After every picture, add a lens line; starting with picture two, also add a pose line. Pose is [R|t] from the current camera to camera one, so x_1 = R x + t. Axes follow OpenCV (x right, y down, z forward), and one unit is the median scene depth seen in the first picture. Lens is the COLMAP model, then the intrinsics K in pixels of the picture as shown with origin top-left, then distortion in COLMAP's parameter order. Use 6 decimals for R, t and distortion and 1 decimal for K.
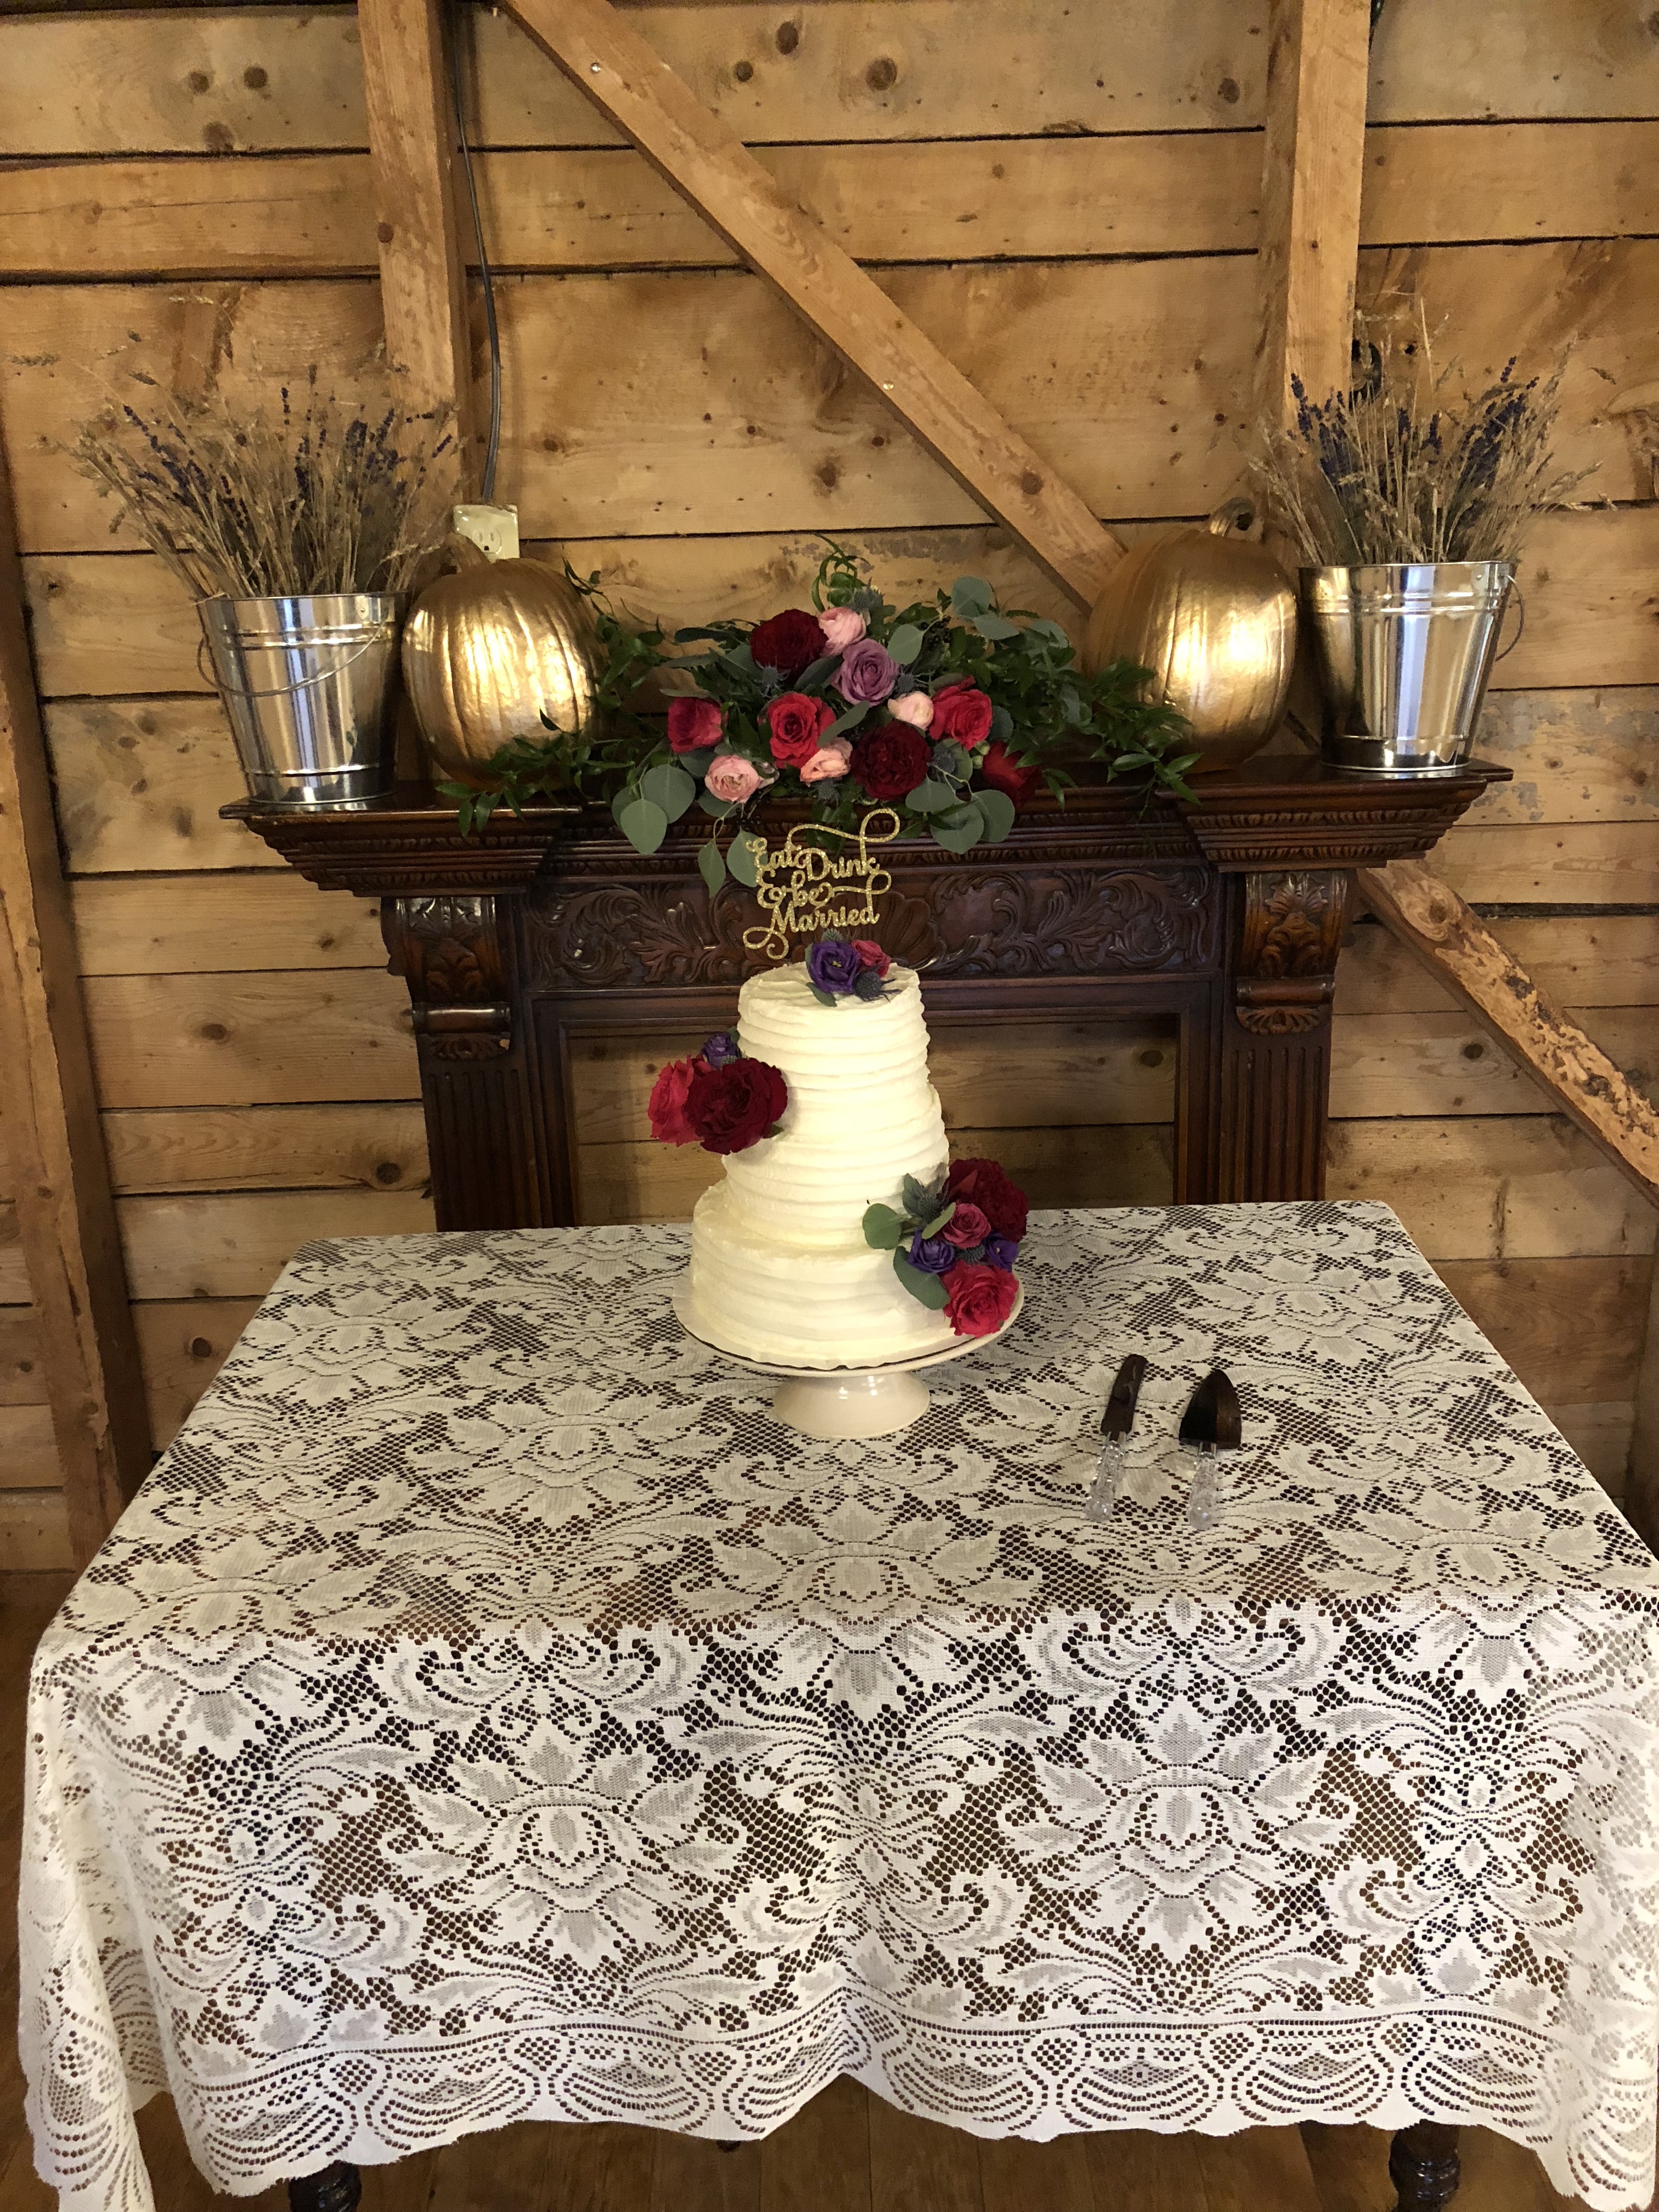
lens RADIAL K [[1817.7, 0, 842.2], [0, 1817.7, 1096.6], [0, 0, 1]] dist [0.025800, -0.004767]
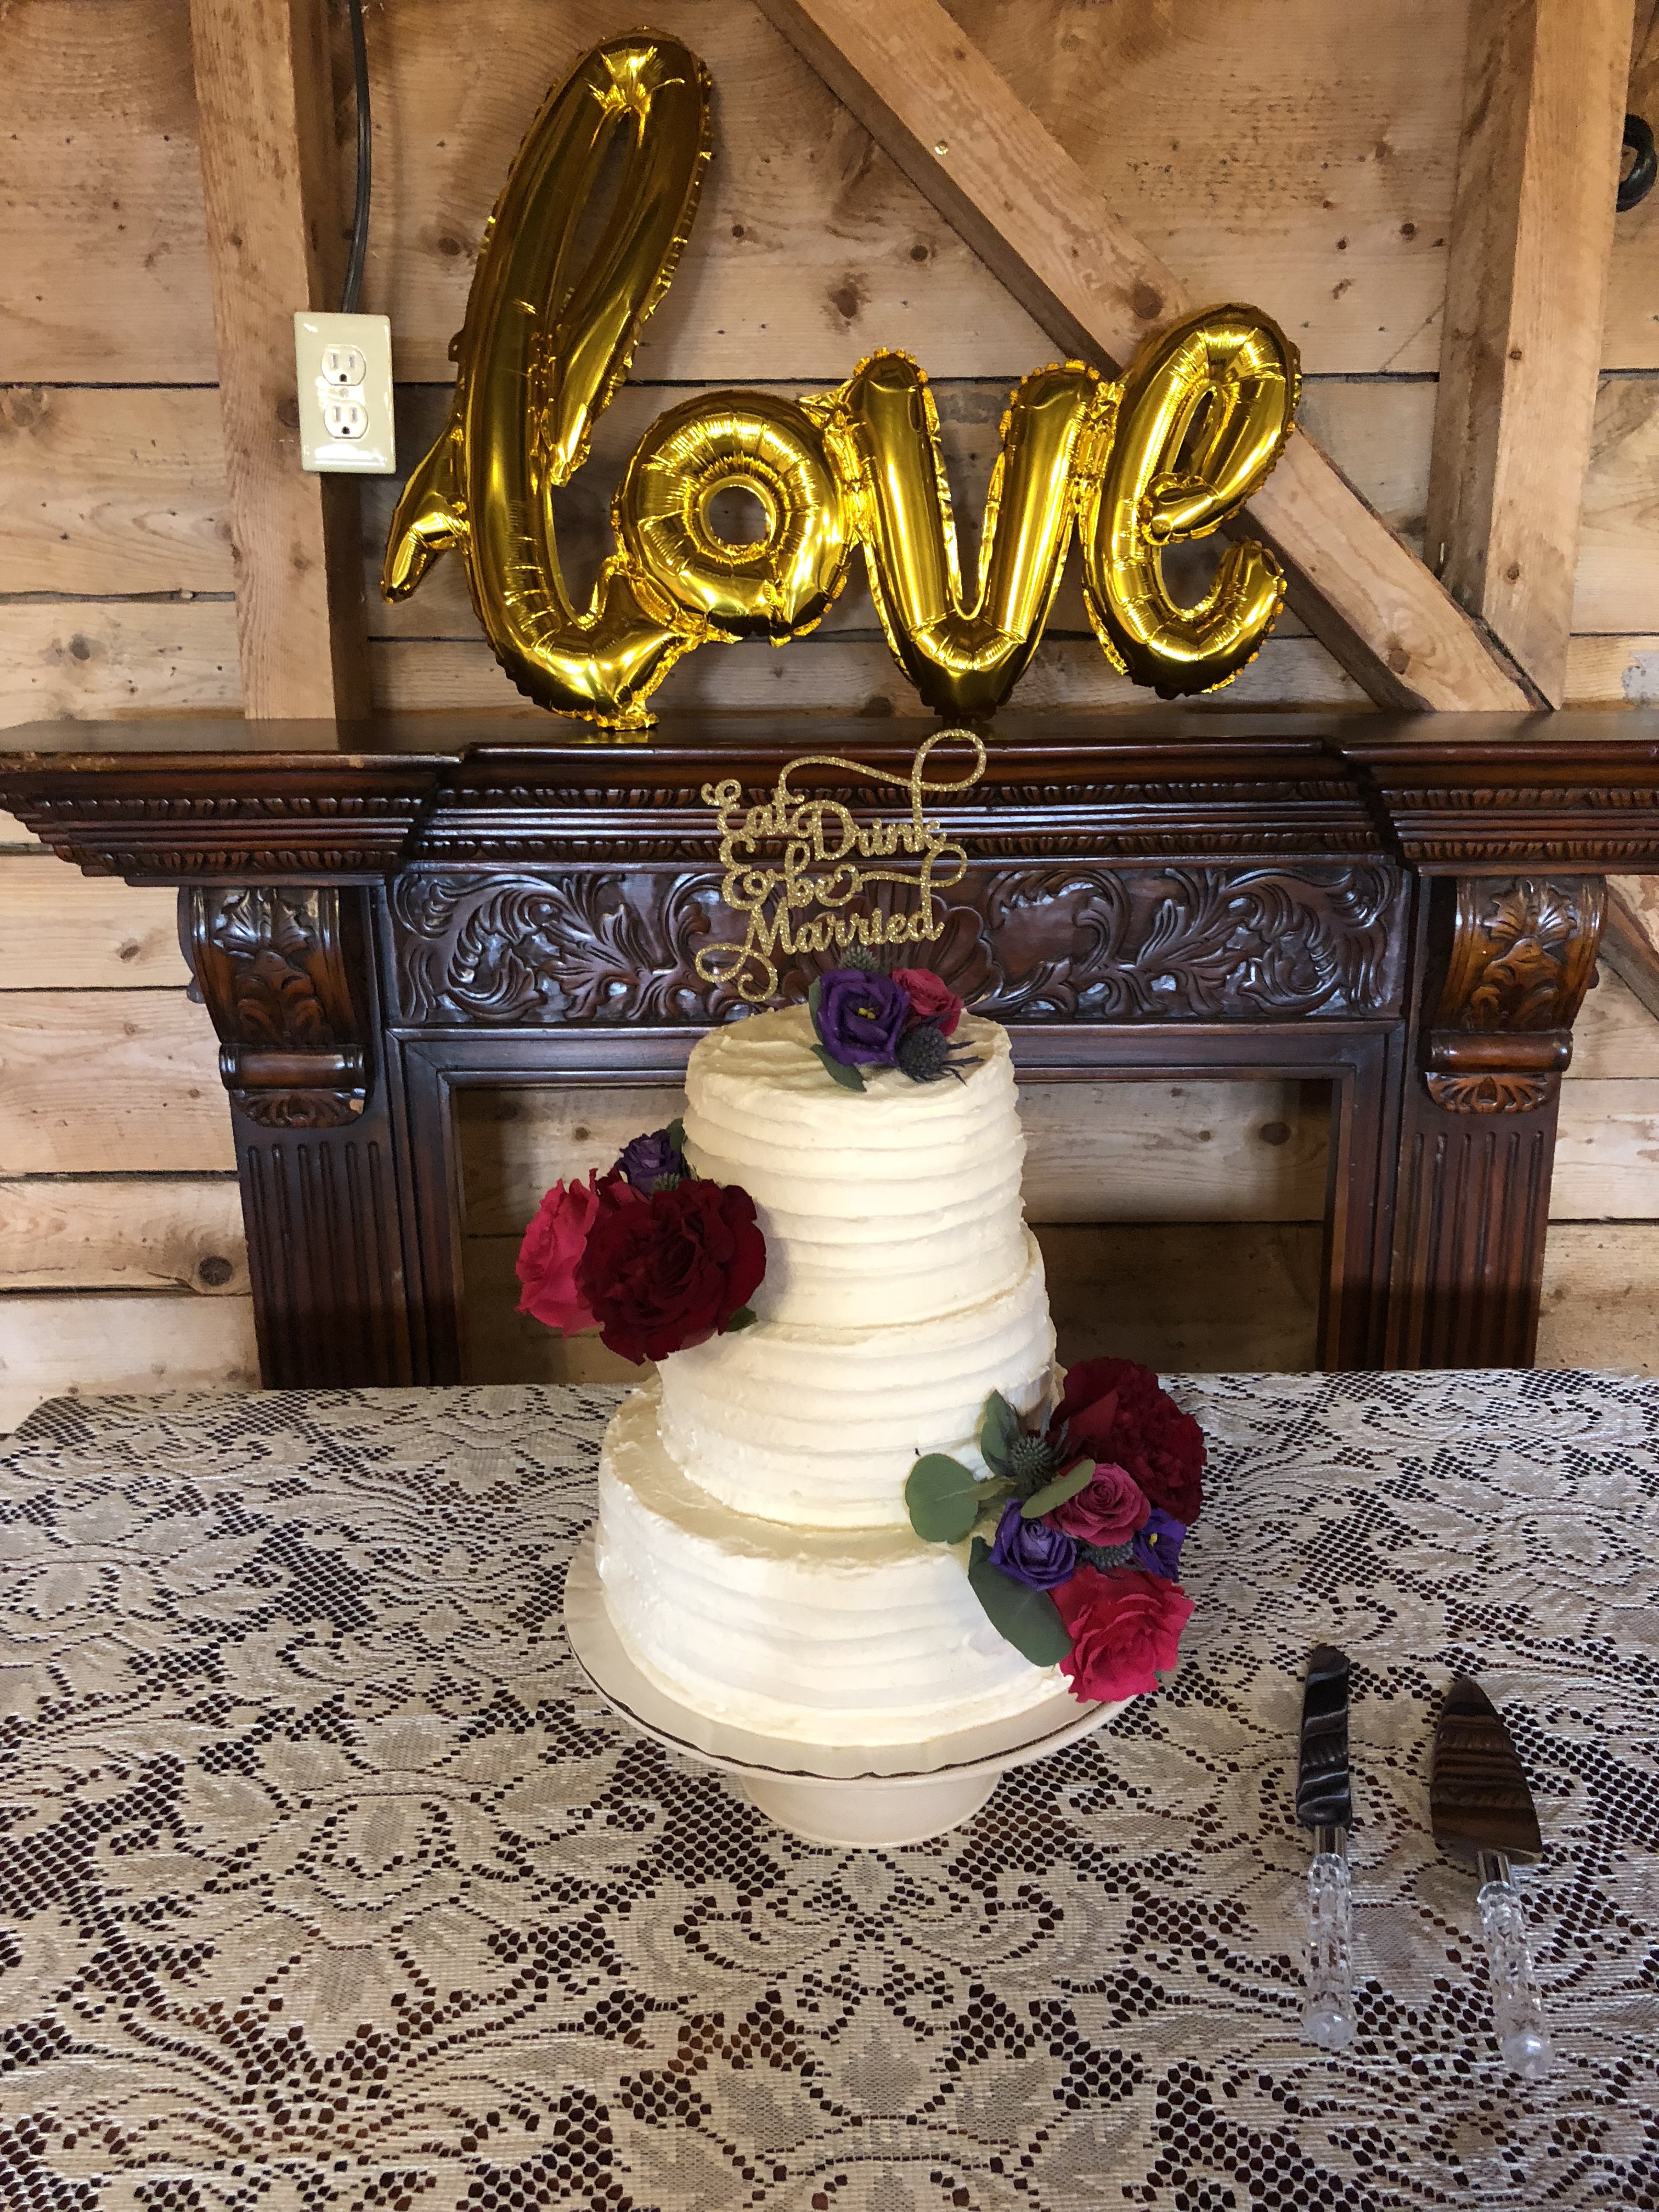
lens RADIAL K [[1817.7, 0, 827.6], [0, 1817.7, 1066.6], [0, 0, 1]] dist [0.025800, -0.004767]
pose [[0.999819, 0.019001, -0.000205, -0.010231], [-0.019000, 0.999501, -0.025241, -0.031372], [-0.000274, 0.025240, 0.999681, 0.331385]]
